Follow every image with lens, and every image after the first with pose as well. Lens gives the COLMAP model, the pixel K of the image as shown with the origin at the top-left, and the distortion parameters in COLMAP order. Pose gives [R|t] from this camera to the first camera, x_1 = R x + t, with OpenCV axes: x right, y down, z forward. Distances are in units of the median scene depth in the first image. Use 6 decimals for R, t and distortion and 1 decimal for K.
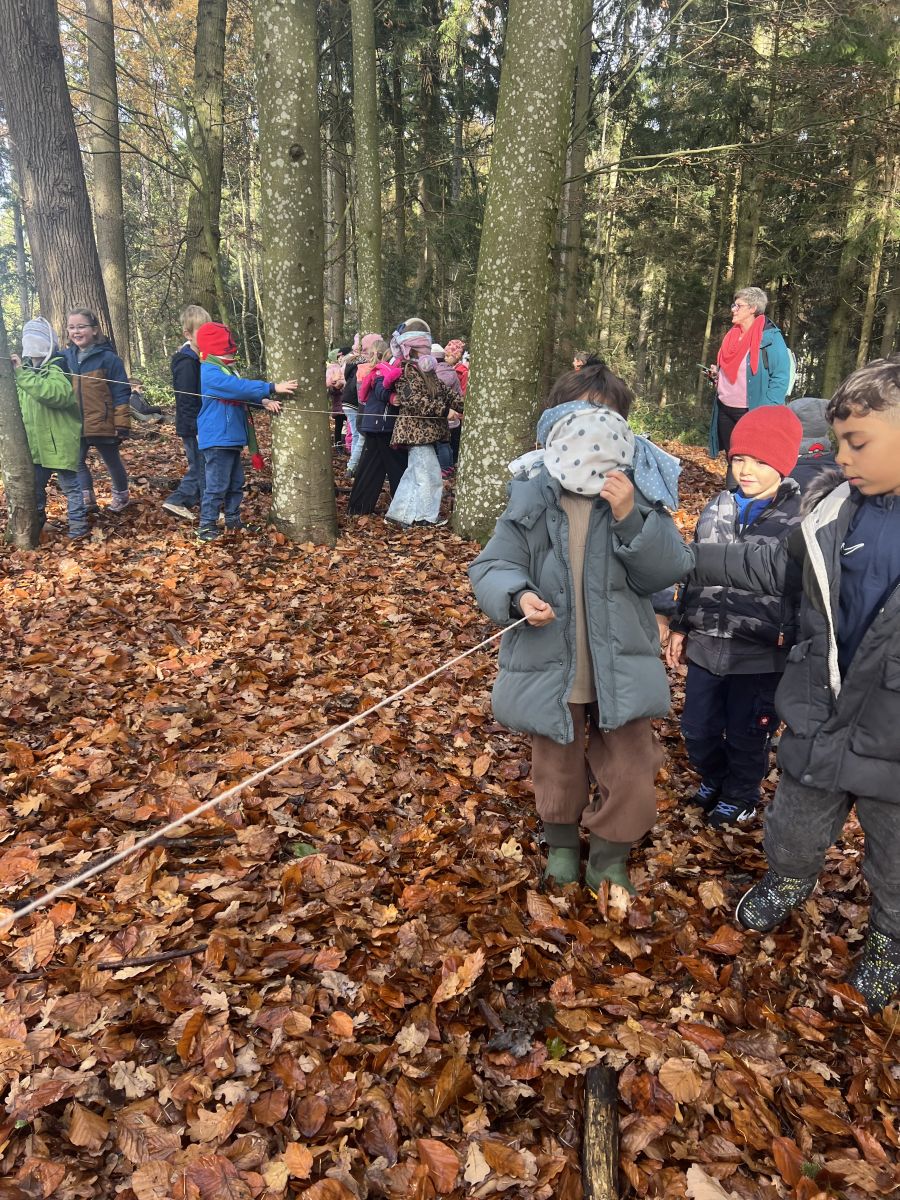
lens RADIAL K [[908.4, 0, 450.7], [0, 908.4, 599.2], [0, 0, 1]] dist [-0.000489, -0.000457]
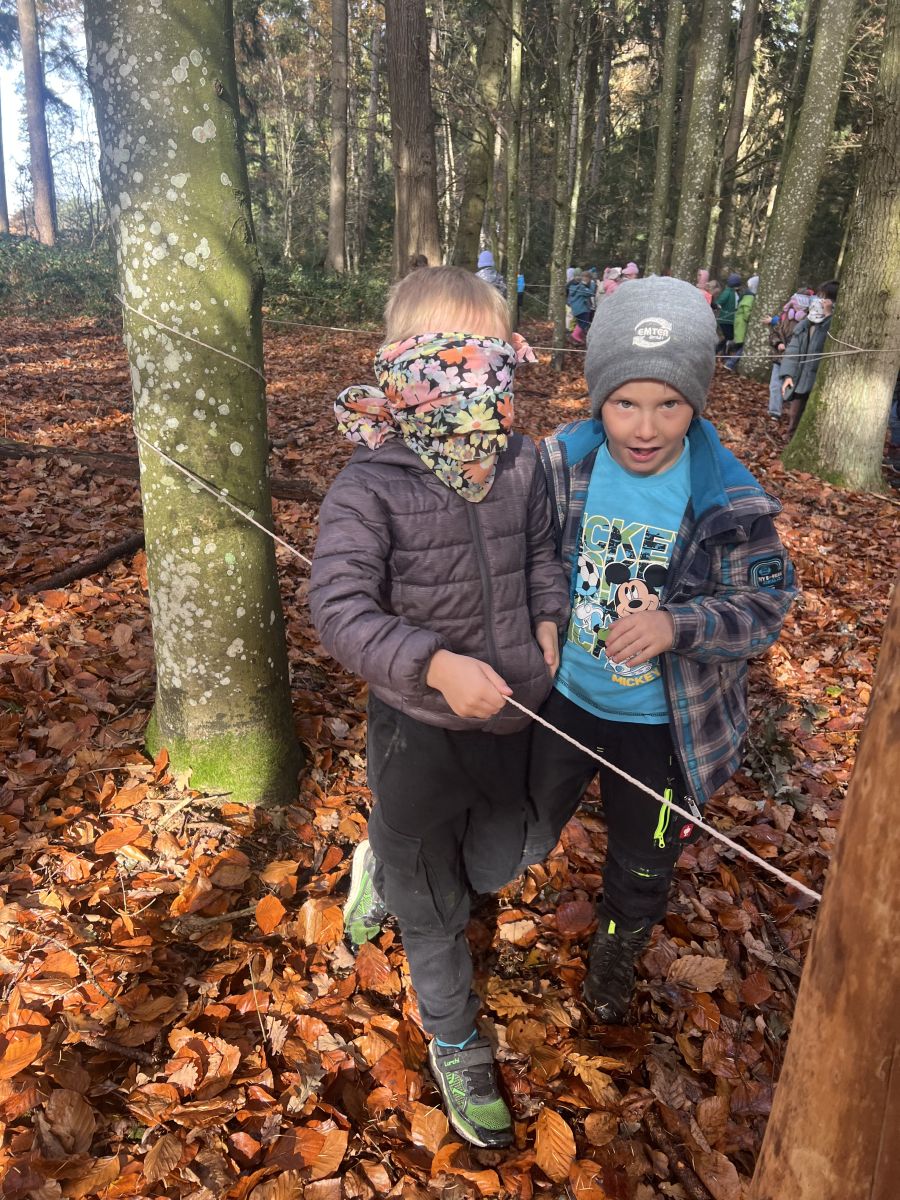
lens RADIAL K [[908.4, 0, 449.6], [0, 908.4, 600.6], [0, 0, 1]] dist [-0.000489, -0.000457]
pose [[0.995424, 0.055153, -0.078035, -0.490976], [-0.047676, 0.994370, 0.094628, 0.289130], [0.082815, -0.090475, 0.992450, -1.221416]]
